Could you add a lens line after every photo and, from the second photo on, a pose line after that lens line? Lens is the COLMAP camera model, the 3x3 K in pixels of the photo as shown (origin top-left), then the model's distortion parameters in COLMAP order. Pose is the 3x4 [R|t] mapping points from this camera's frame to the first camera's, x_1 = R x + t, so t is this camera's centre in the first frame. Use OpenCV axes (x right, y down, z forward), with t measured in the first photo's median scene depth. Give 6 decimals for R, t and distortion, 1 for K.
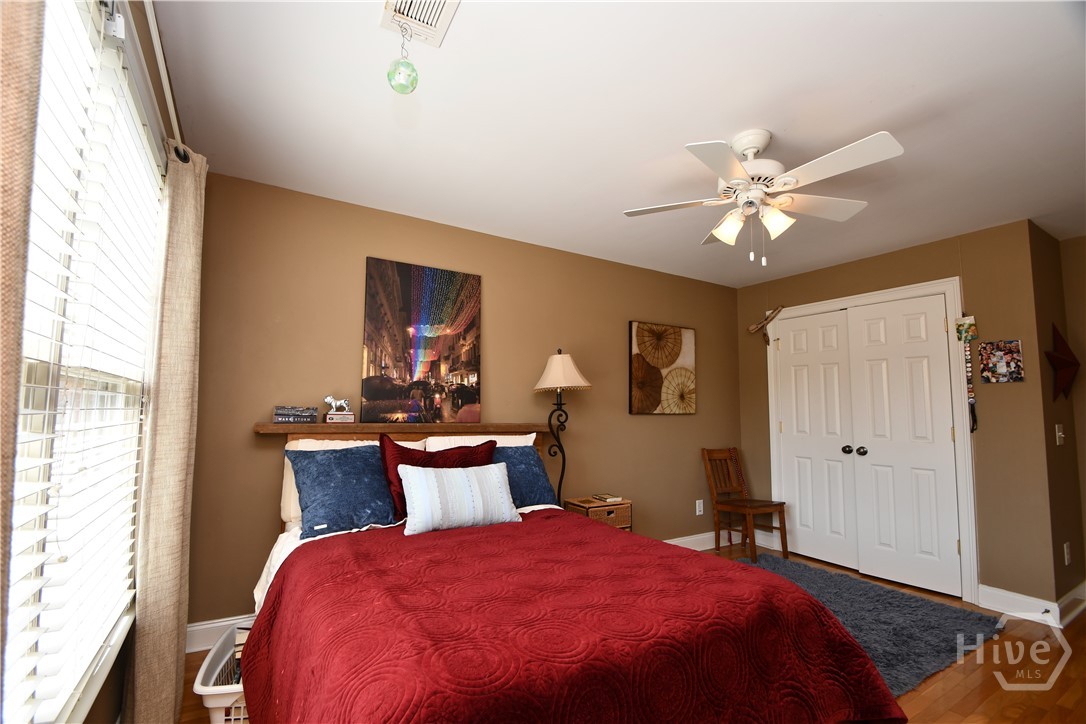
lens RADIAL K [[473.5, 0, 533.8], [0, 473.5, 365.6], [0, 0, 1]] dist [0.012935, -0.016033]
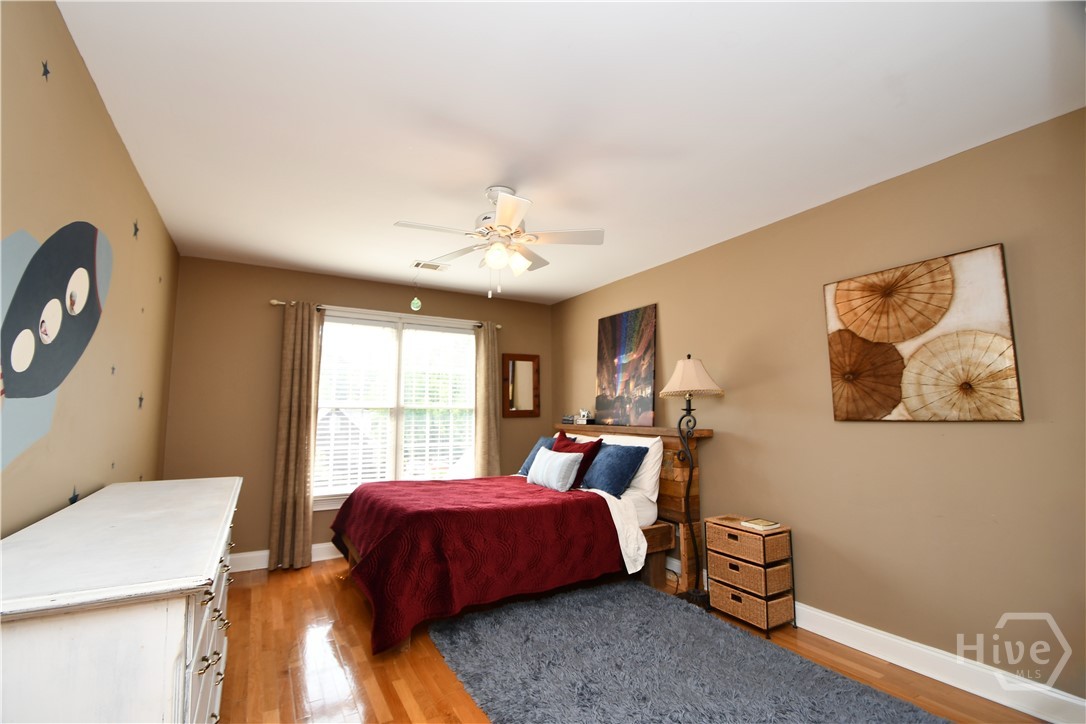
lens RADIAL K [[473.5, 0, 533.8], [0, 473.5, 365.6], [0, 0, 1]] dist [0.012935, -0.016033]
pose [[-0.011945, -0.117252, -0.993030, 1.109393], [0.088209, 0.989106, -0.117850, 0.082249], [0.996030, -0.089002, -0.001472, 0.715887]]
